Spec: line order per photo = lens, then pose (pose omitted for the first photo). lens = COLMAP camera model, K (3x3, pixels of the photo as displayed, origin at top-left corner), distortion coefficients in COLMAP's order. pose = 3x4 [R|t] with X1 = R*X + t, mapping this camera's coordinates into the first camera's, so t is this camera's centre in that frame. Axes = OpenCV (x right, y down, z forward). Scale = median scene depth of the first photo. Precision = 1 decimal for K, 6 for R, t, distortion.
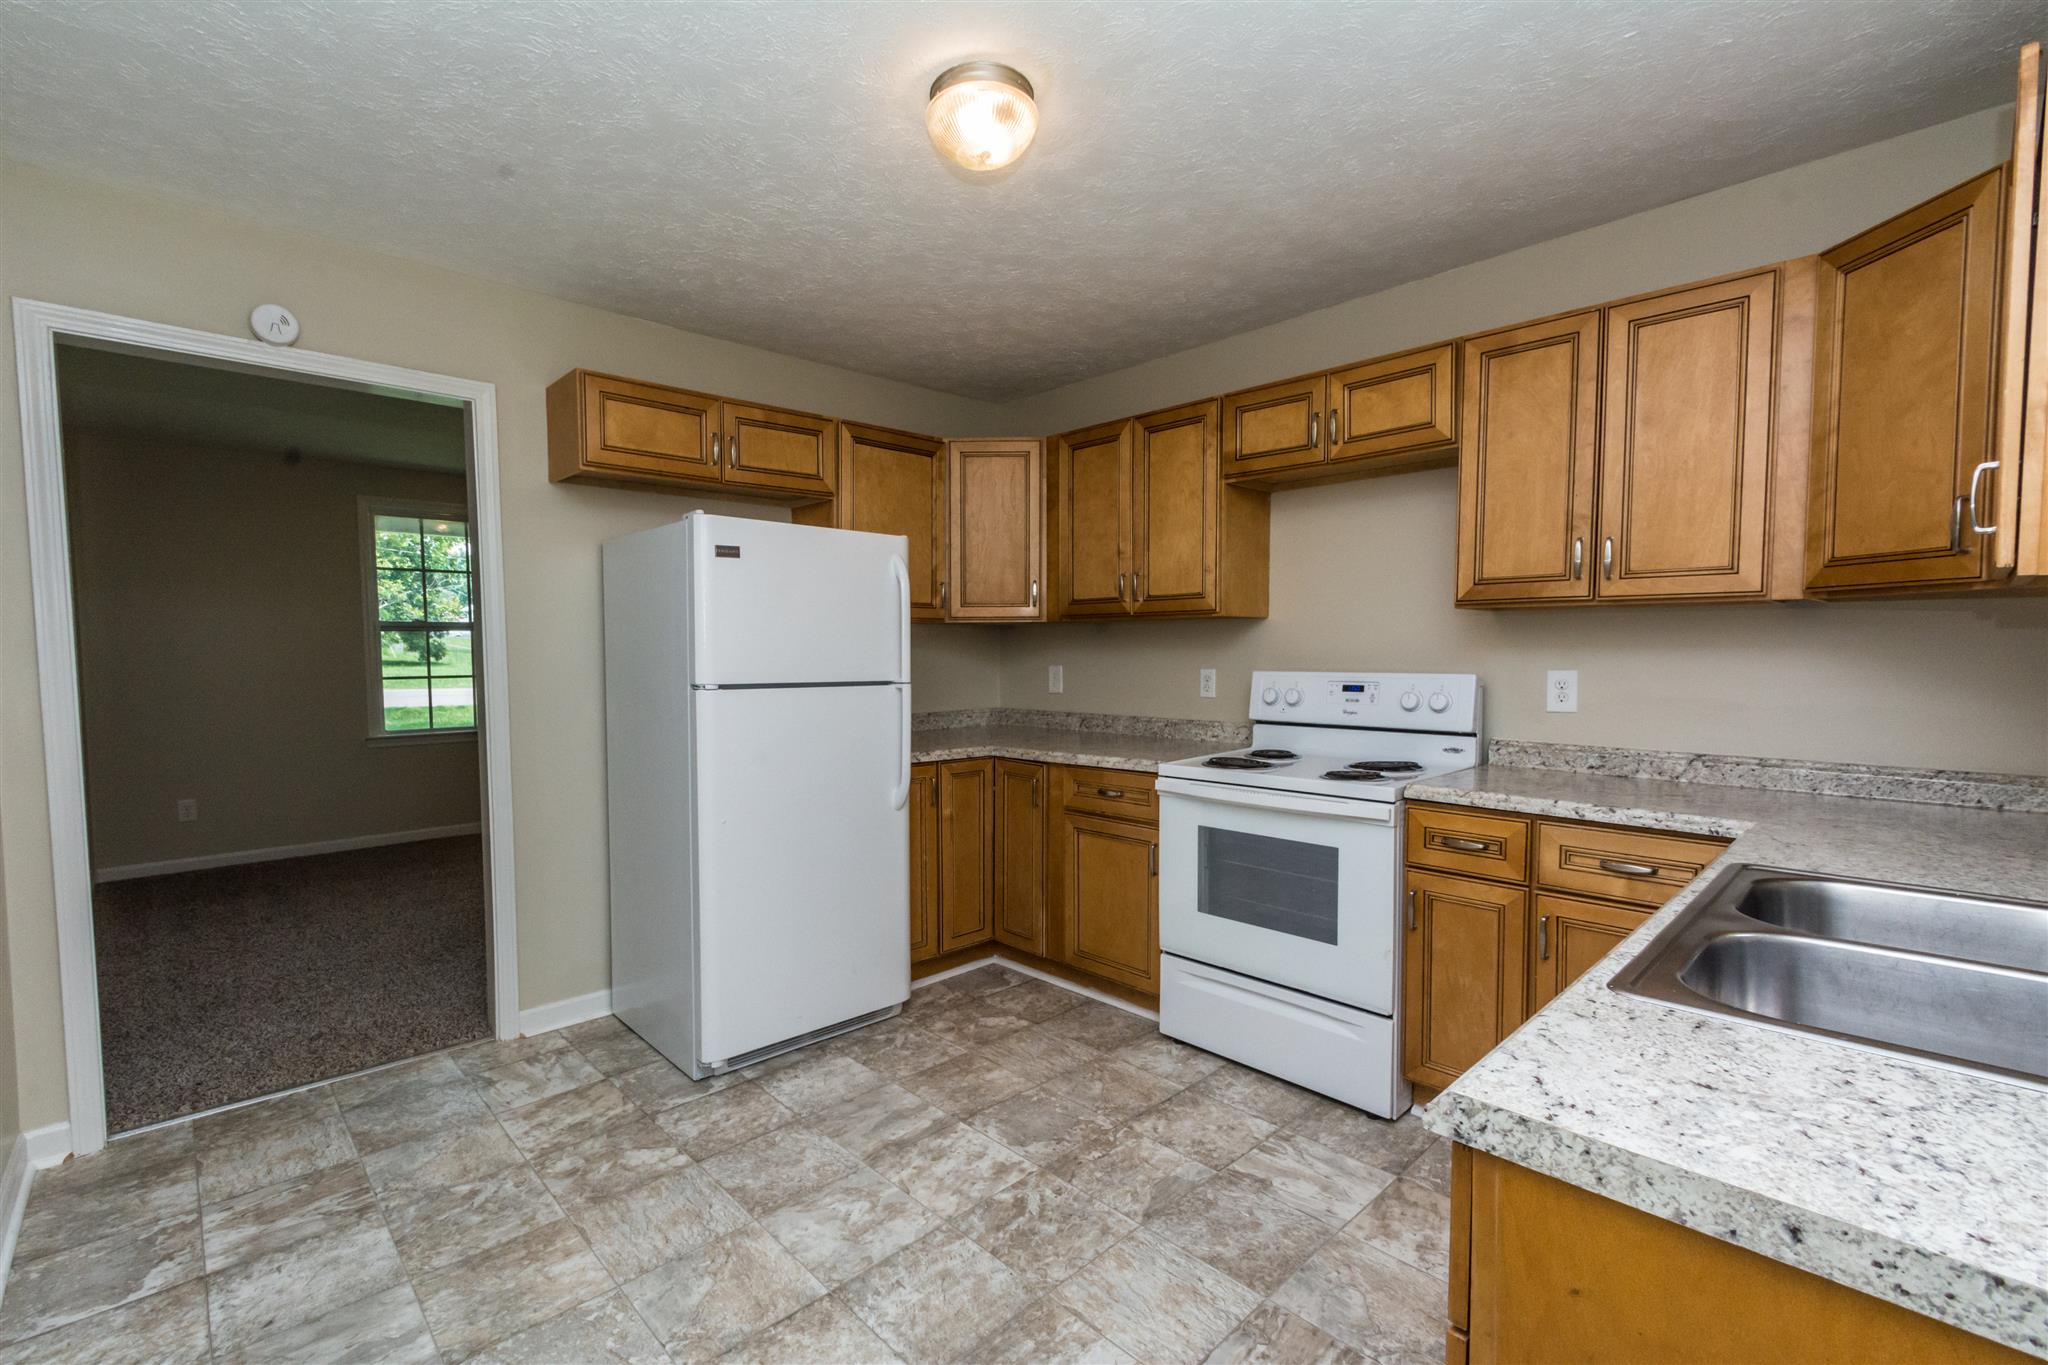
lens RADIAL K [[893.0, 0, 1008.6], [0, 893.0, 697.5], [0, 0, 1]] dist [0.003992, -0.000411]
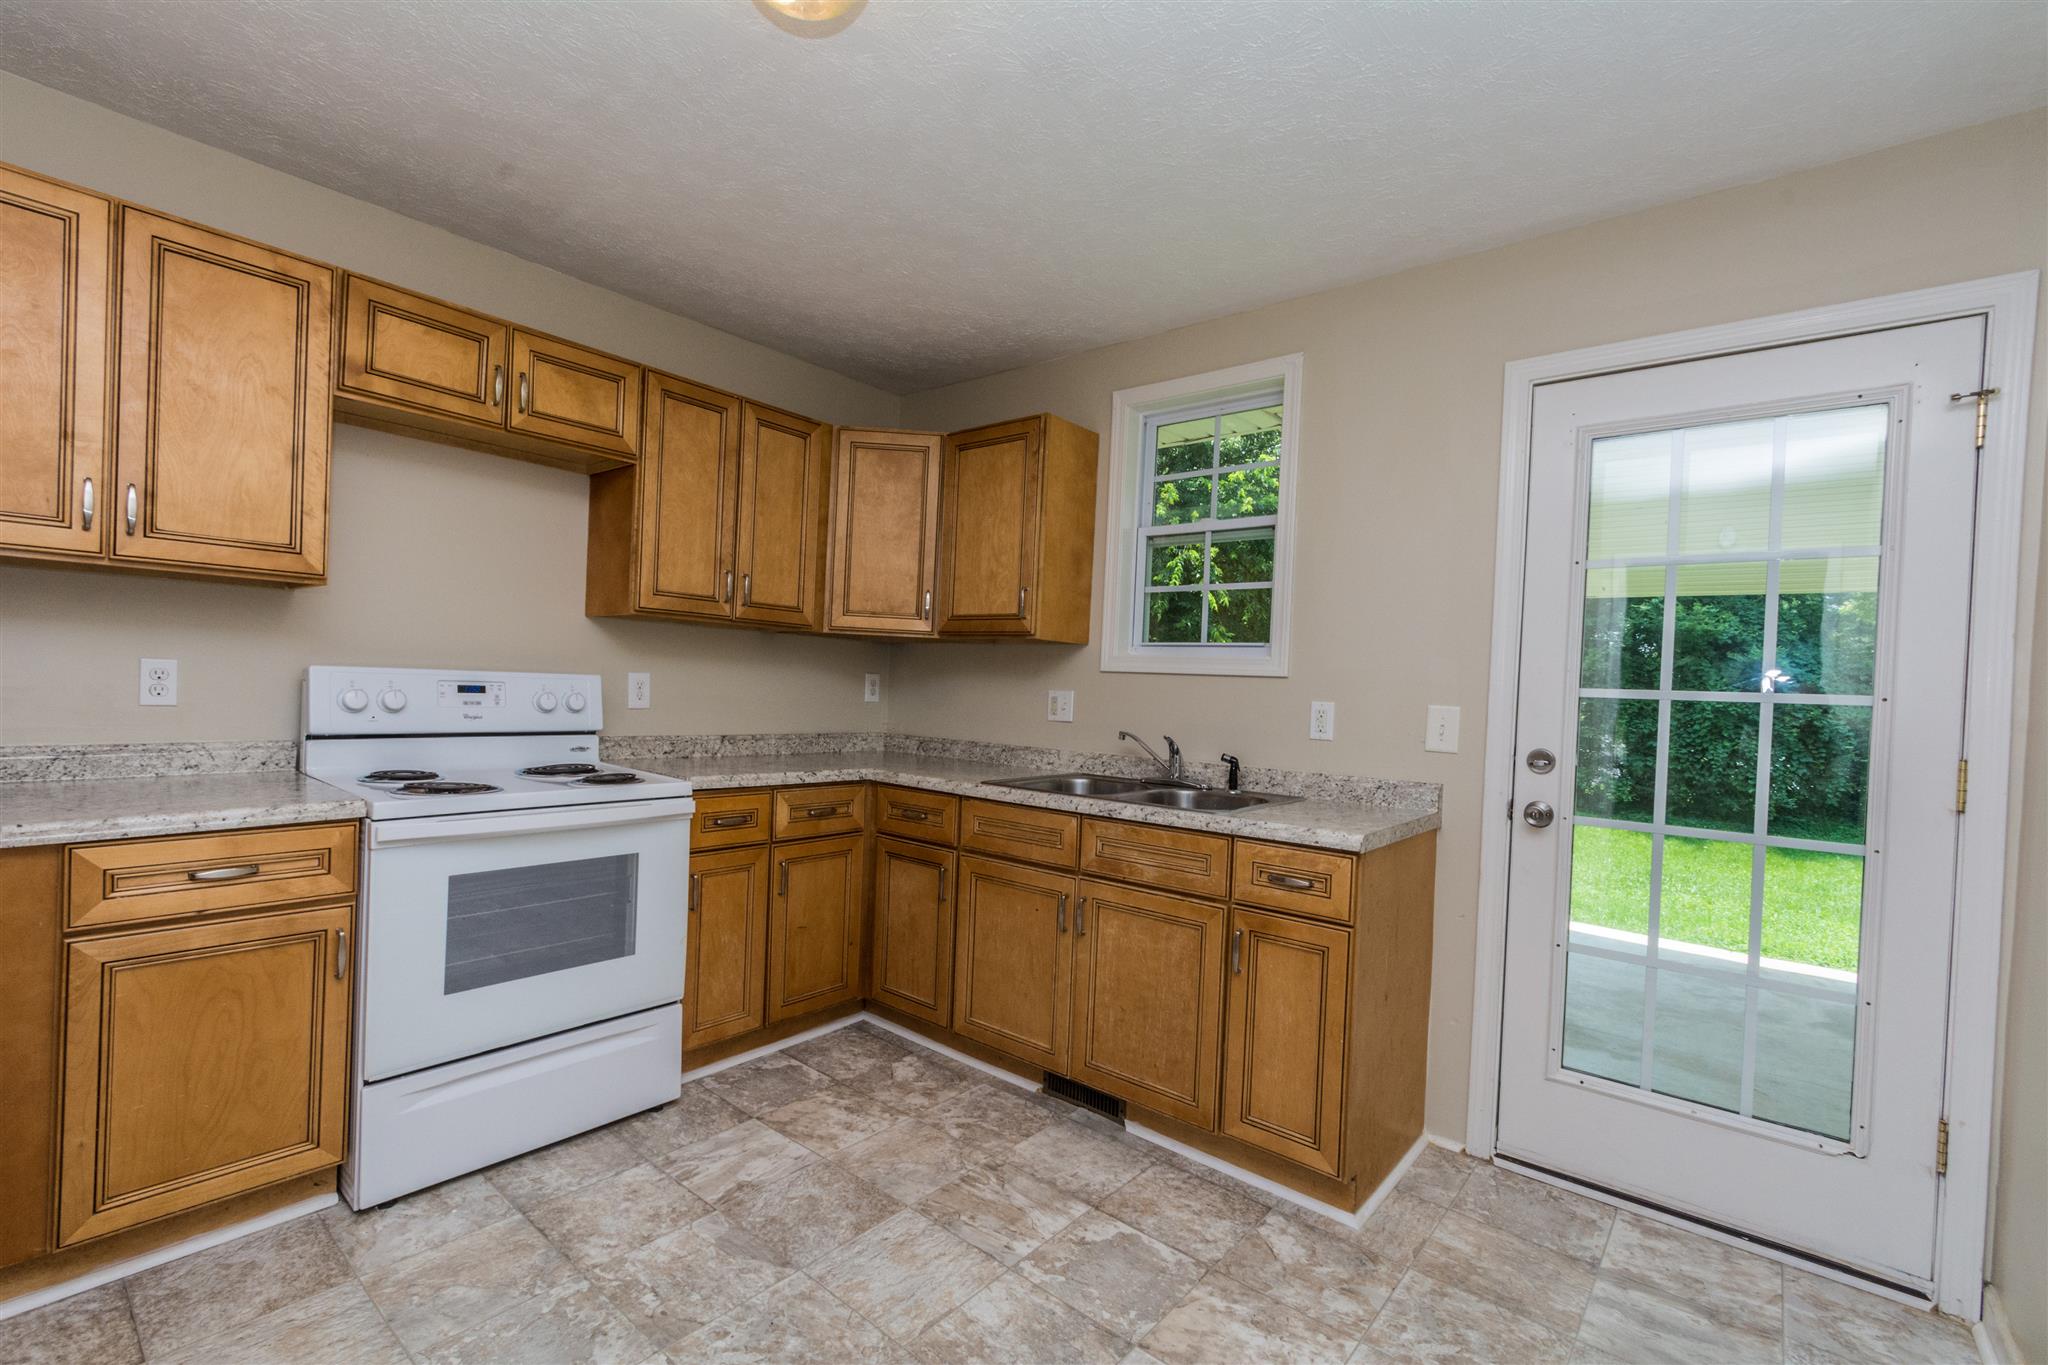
lens RADIAL K [[893.0, 0, 1003.0], [0, 893.0, 685.0], [0, 0, 1]] dist [0.003992, -0.000411]
pose [[-0.097922, -0.008119, 0.995161, -0.718726], [0.009301, 0.999916, 0.009073, -0.023521], [-0.995151, 0.010145, -0.097839, 0.785572]]
